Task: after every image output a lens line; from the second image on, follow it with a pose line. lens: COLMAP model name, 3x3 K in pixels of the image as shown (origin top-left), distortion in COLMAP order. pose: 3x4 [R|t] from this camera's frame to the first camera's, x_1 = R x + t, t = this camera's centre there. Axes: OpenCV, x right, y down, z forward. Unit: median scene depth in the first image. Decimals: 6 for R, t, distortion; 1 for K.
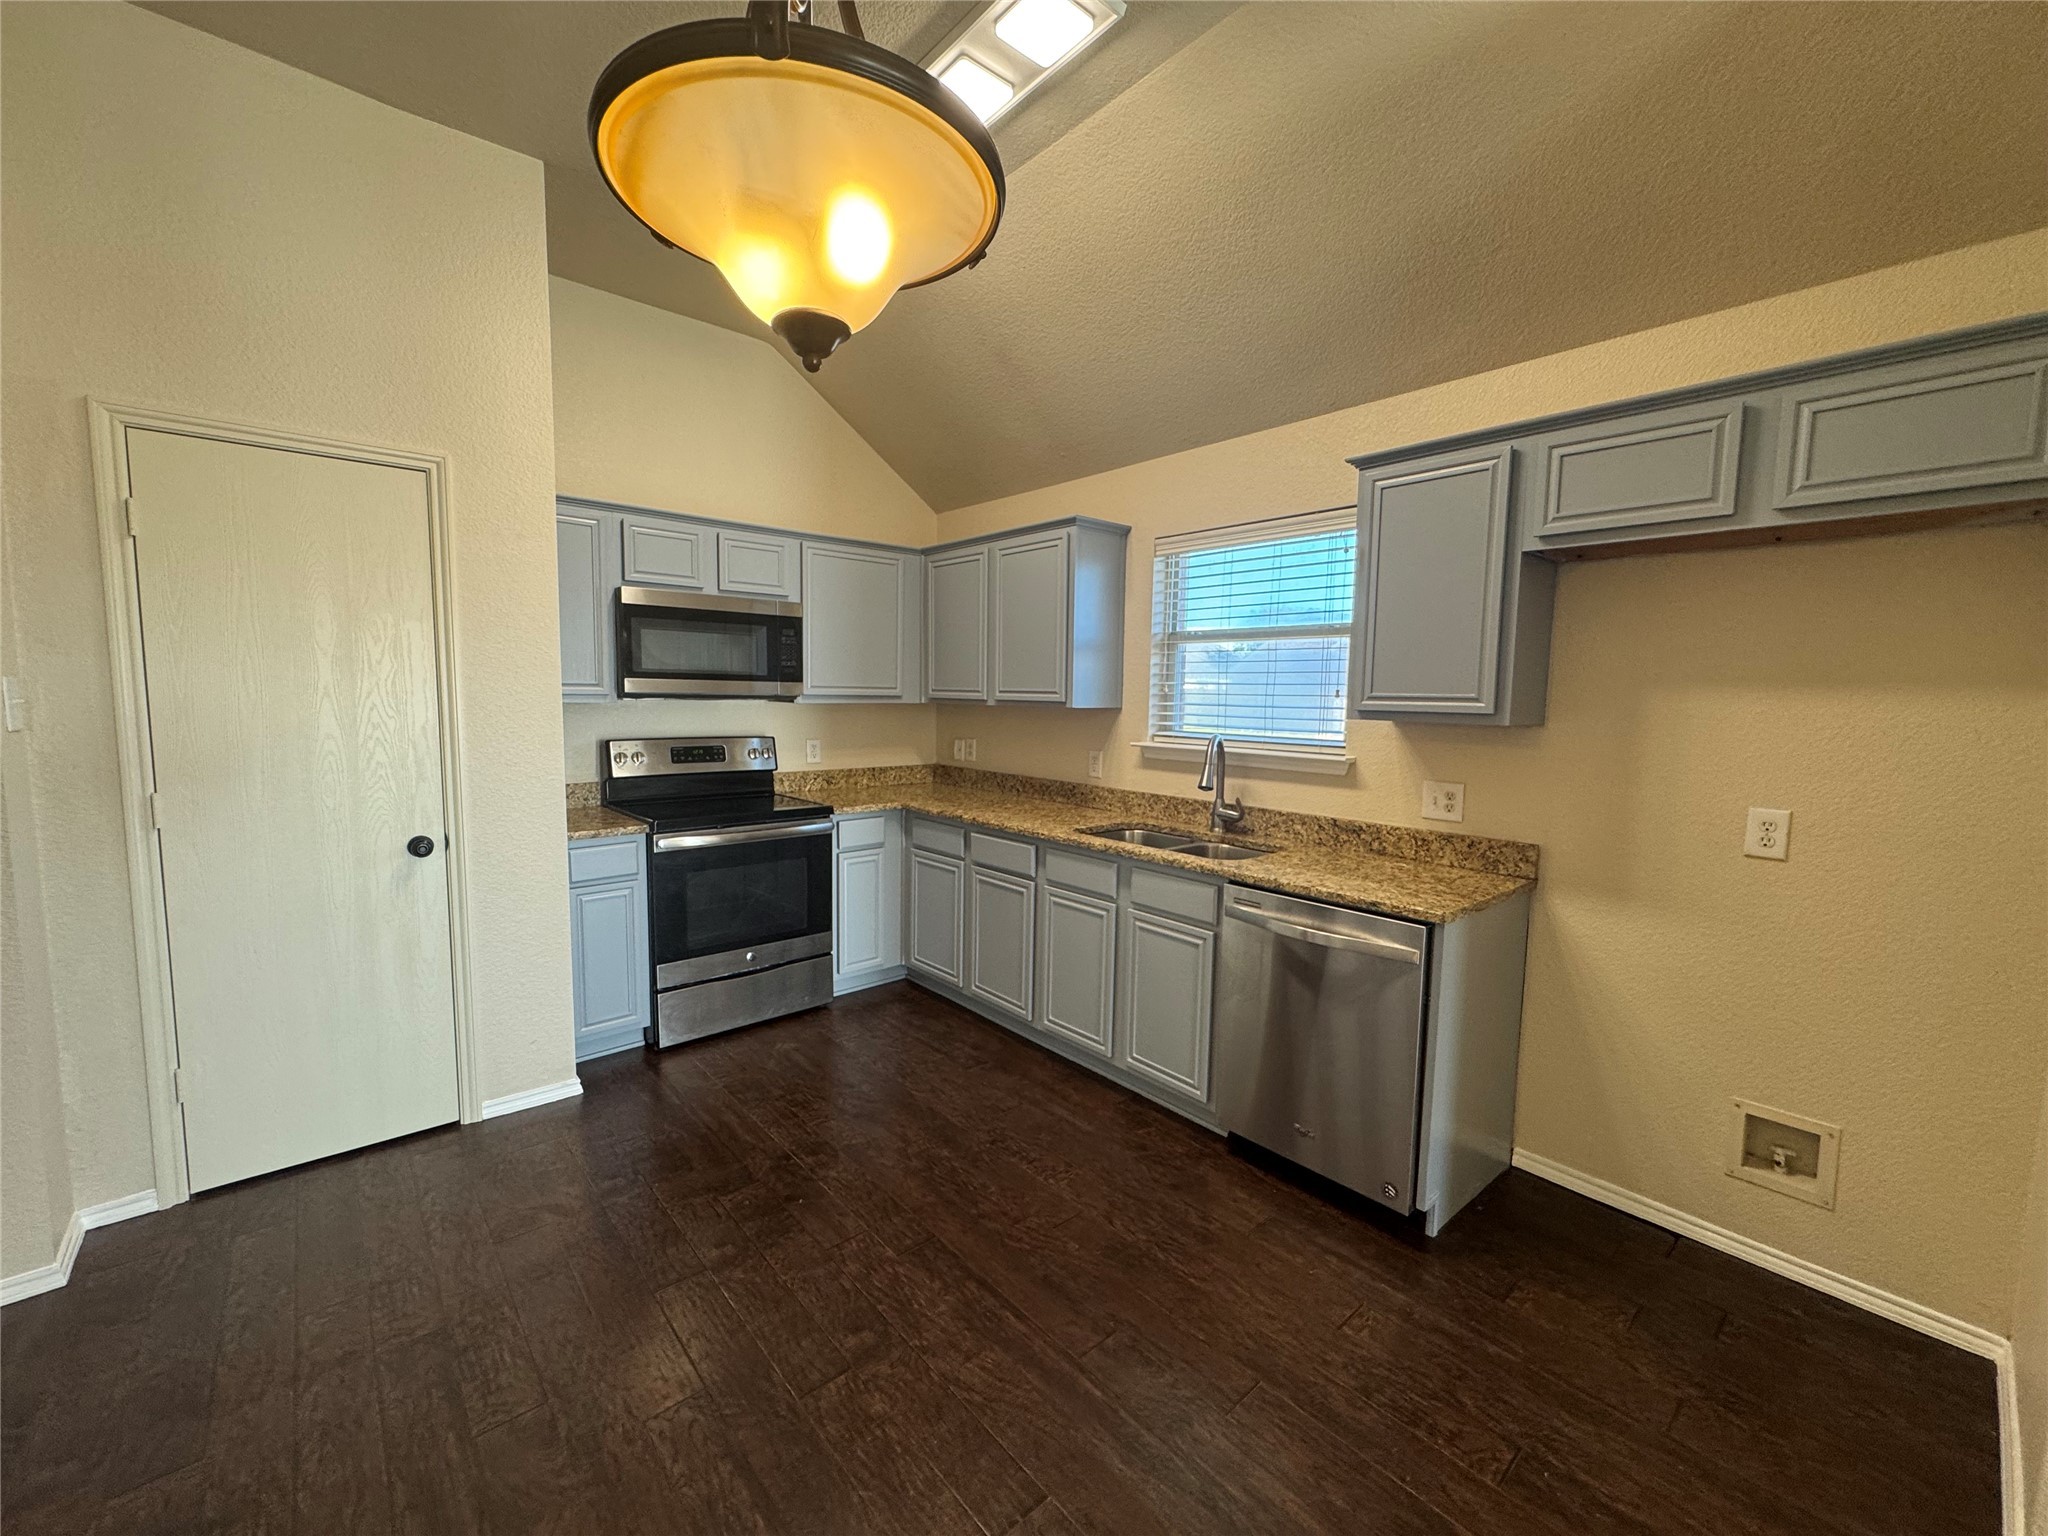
lens RADIAL K [[817.0, 0, 1024.1], [0, 817.0, 767.8], [0, 0, 1]] dist [-0.001710, -0.000249]
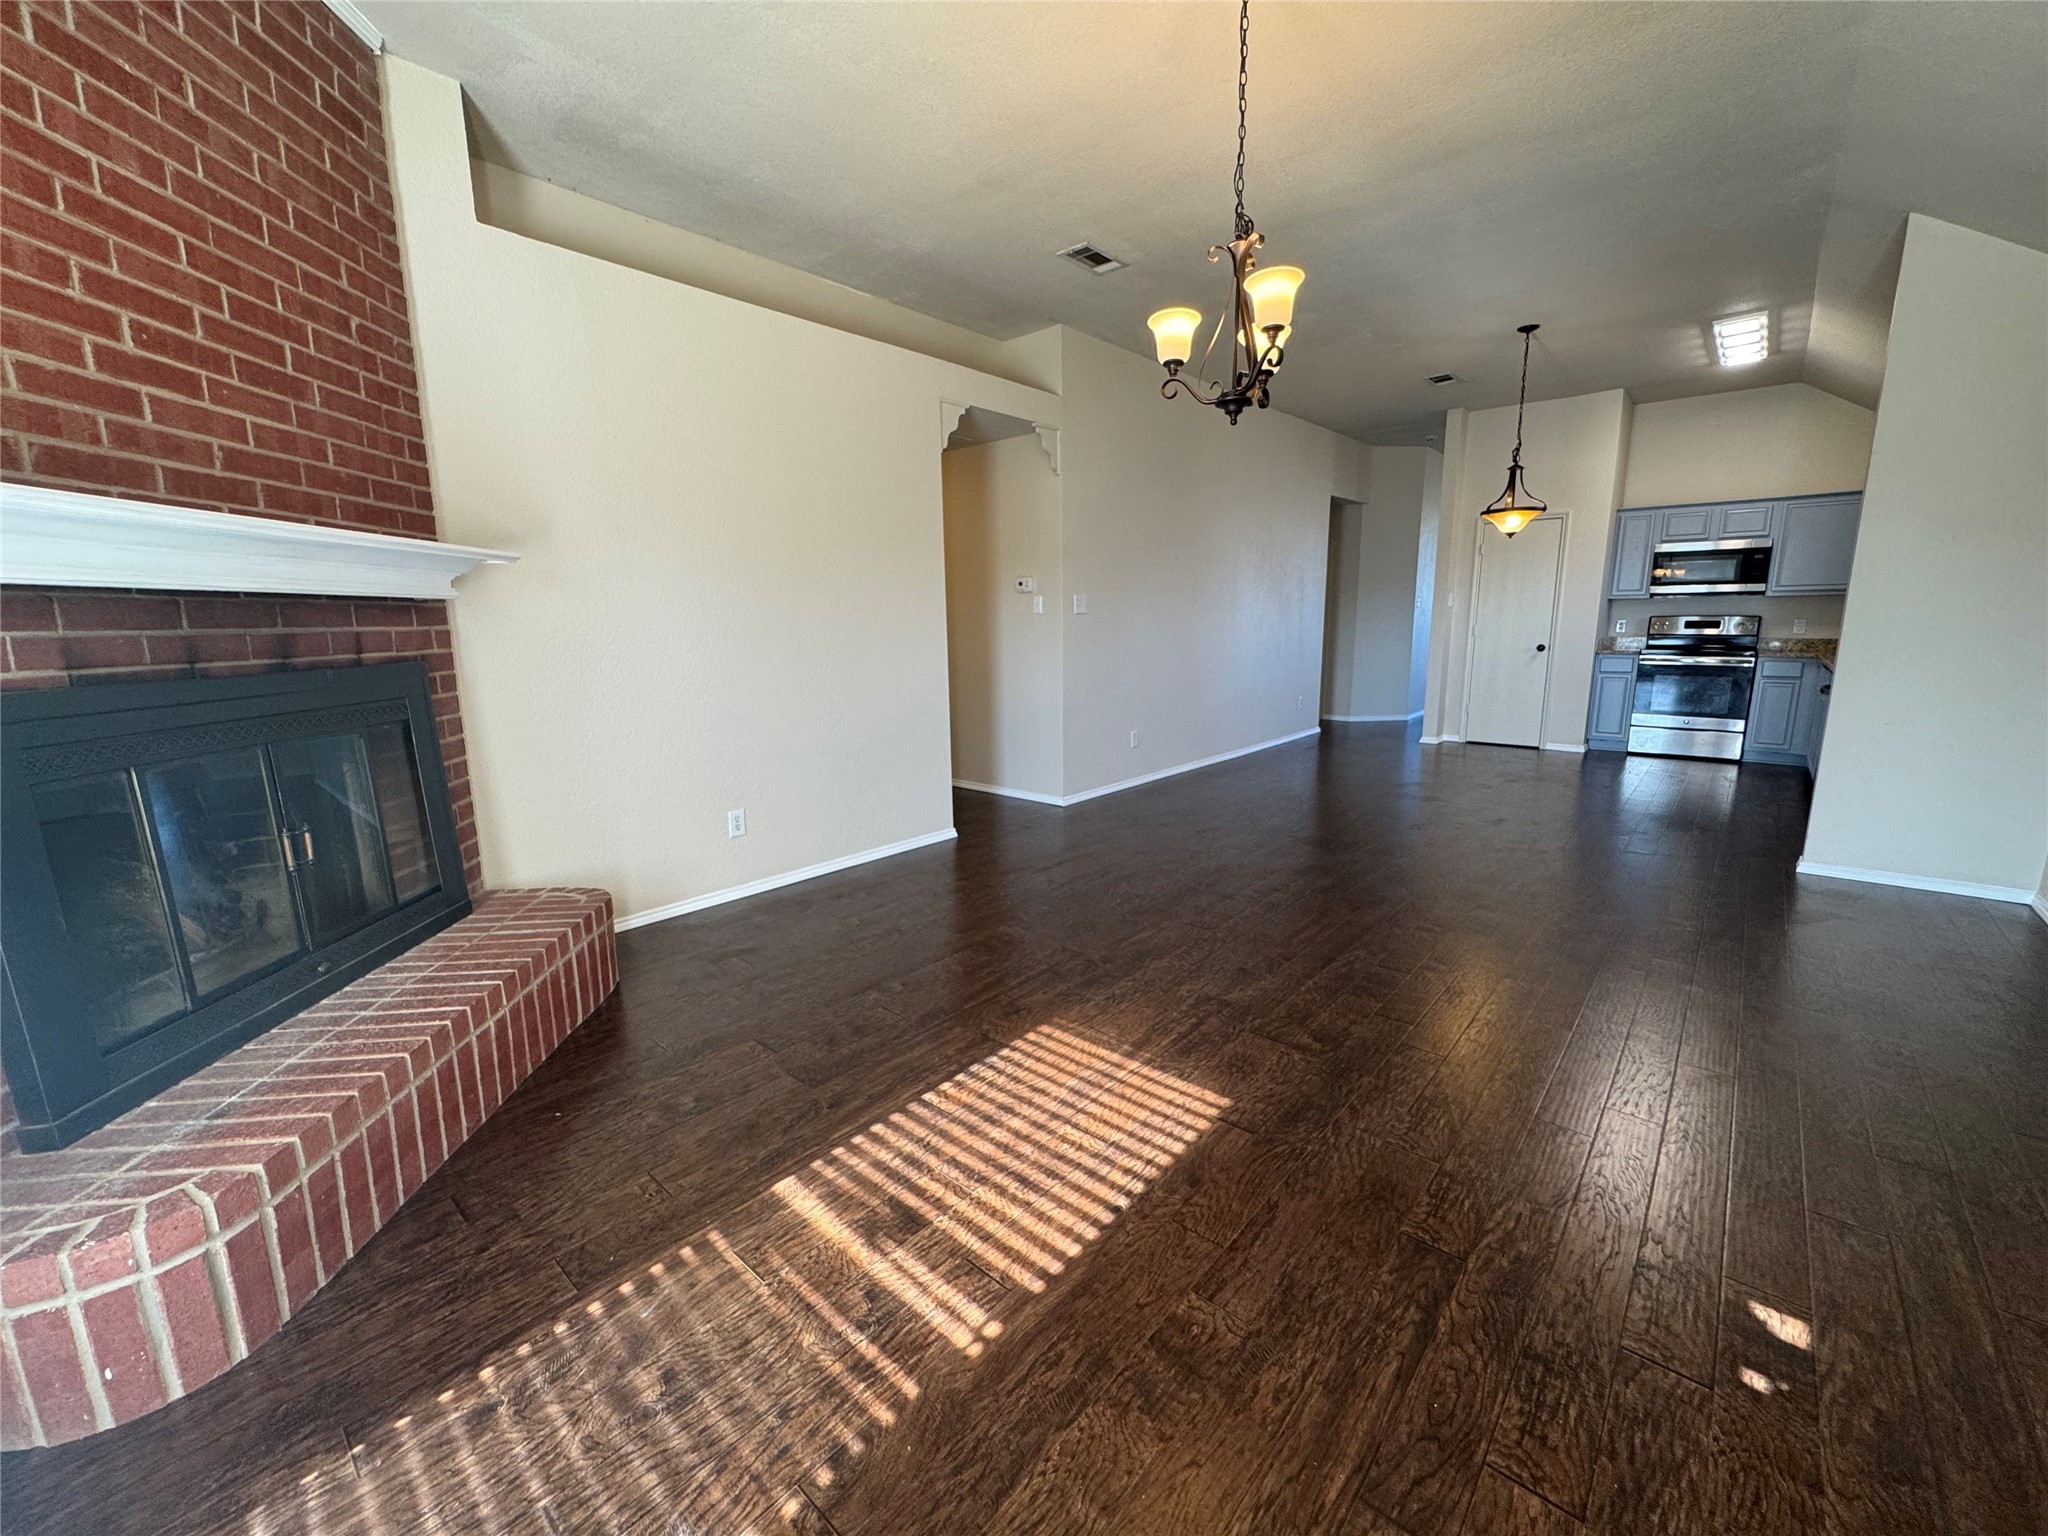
lens RADIAL K [[817.0, 0, 1022.7], [0, 817.0, 766.6], [0, 0, 1]] dist [-0.001710, -0.000249]
pose [[0.121464, 0.162843, -0.979147, 1.754010], [-0.079189, 0.984896, 0.153975, 0.186695], [0.989432, 0.058835, 0.132525, -1.075064]]
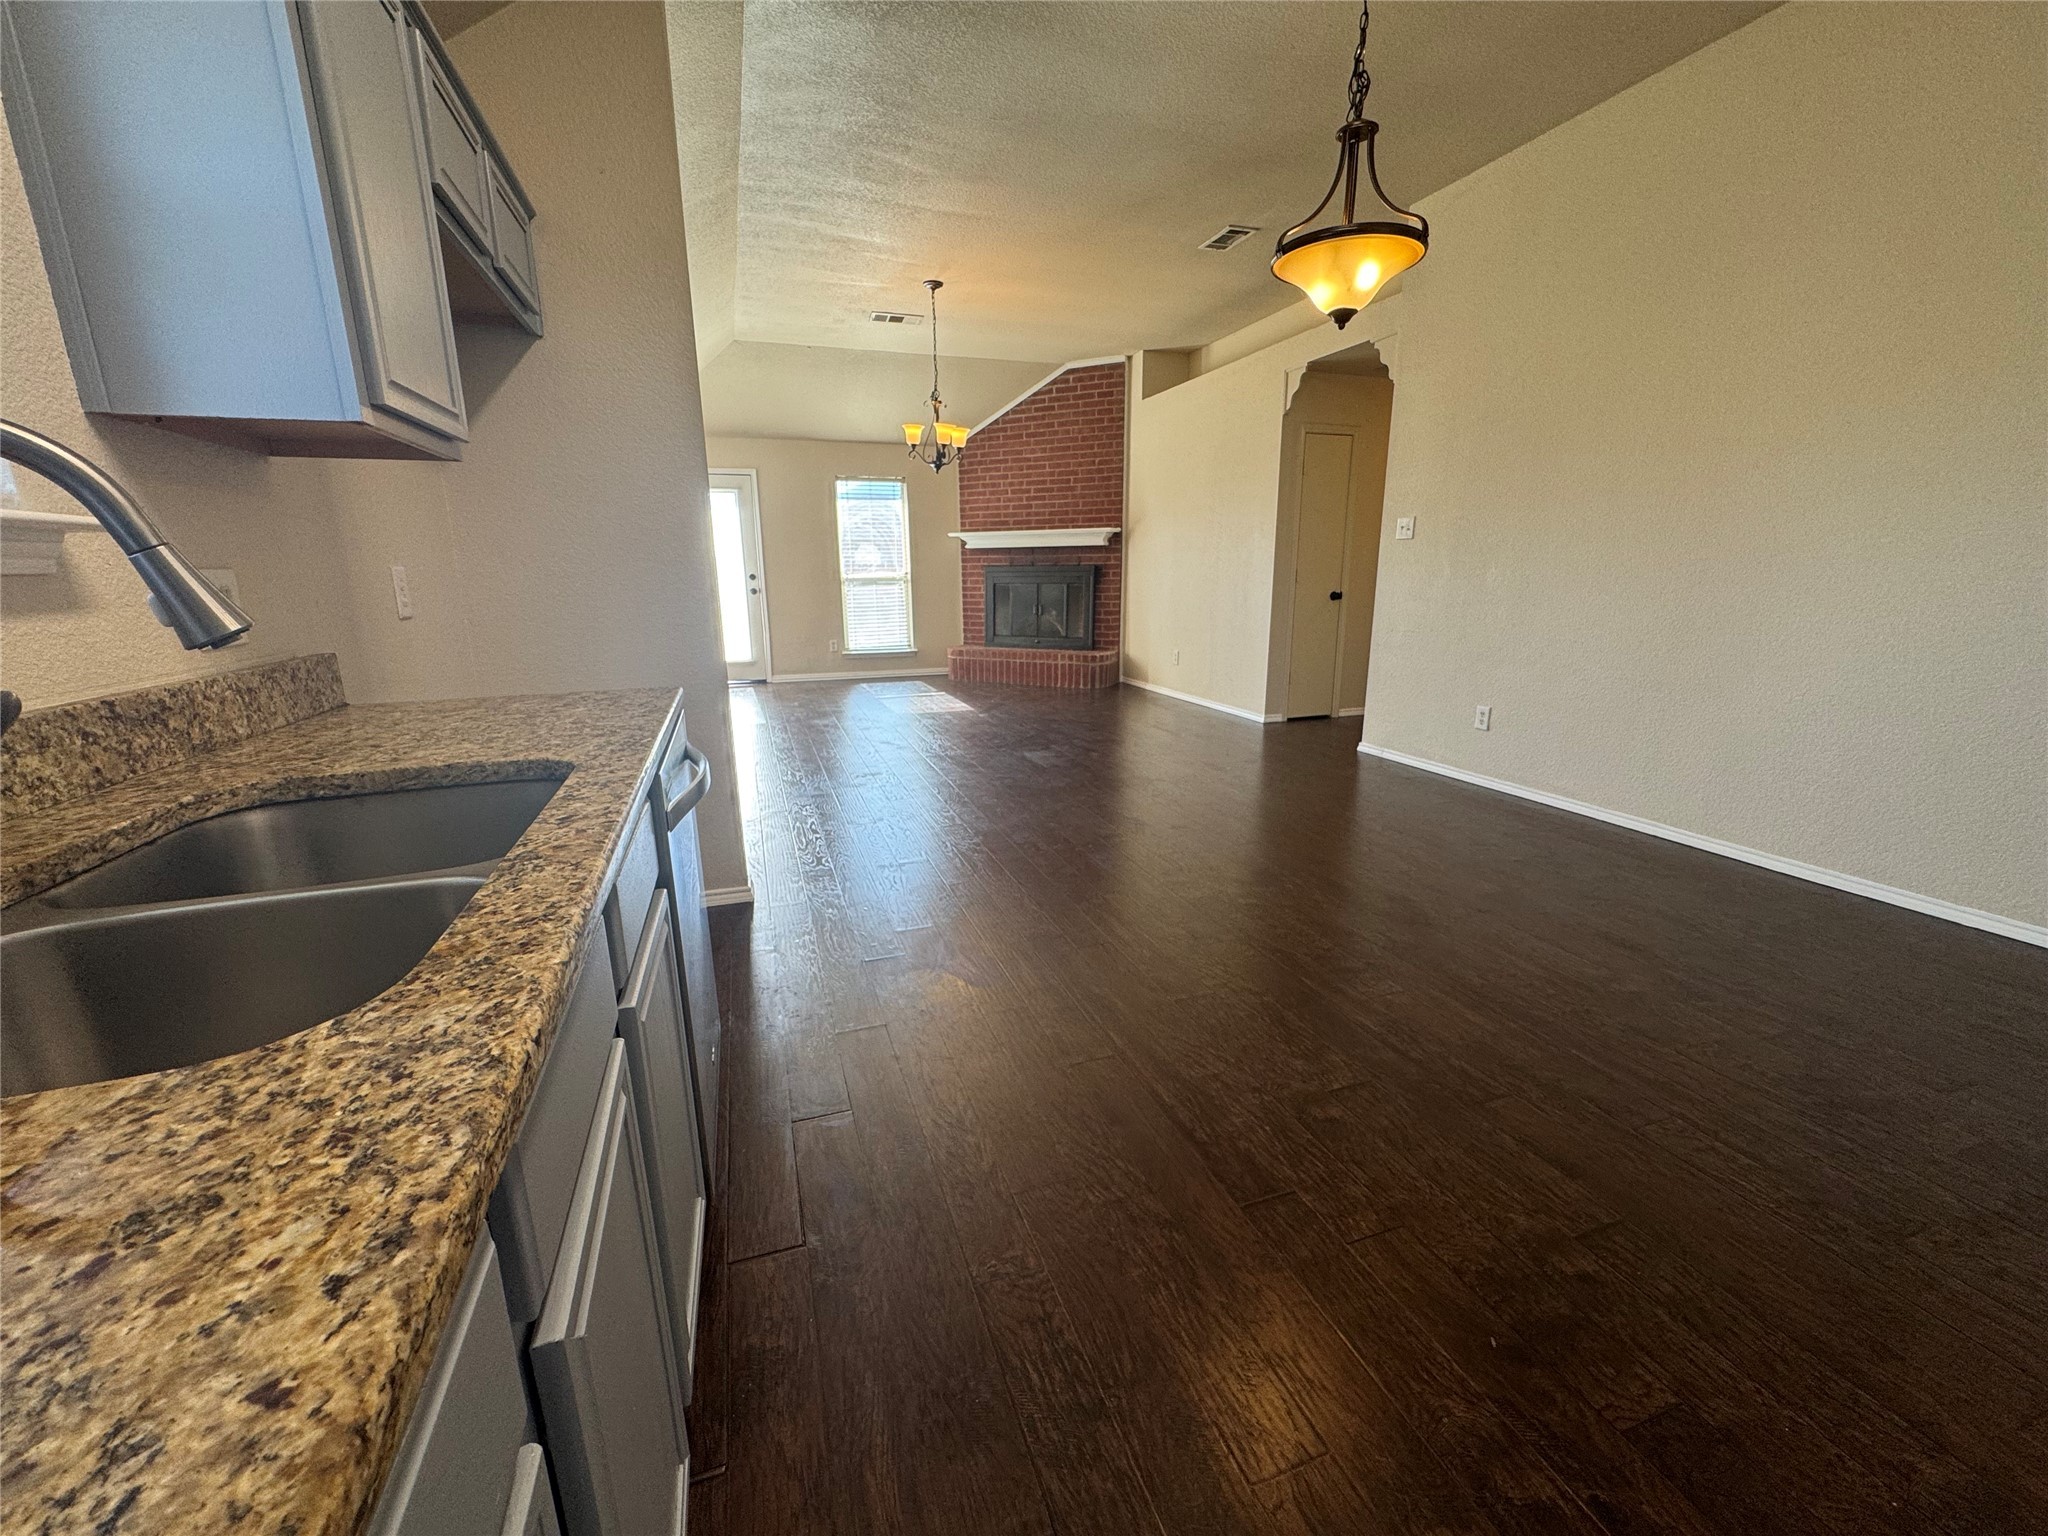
lens RADIAL K [[817.0, 0, 1022.7], [0, 817.0, 768.3], [0, 0, 1]] dist [-0.001710, -0.000249]
pose [[-0.924381, -0.096176, 0.369148, -0.117925], [0.032911, 0.943982, 0.328352, -0.012426], [-0.380049, 0.315671, -0.869434, 1.167438]]
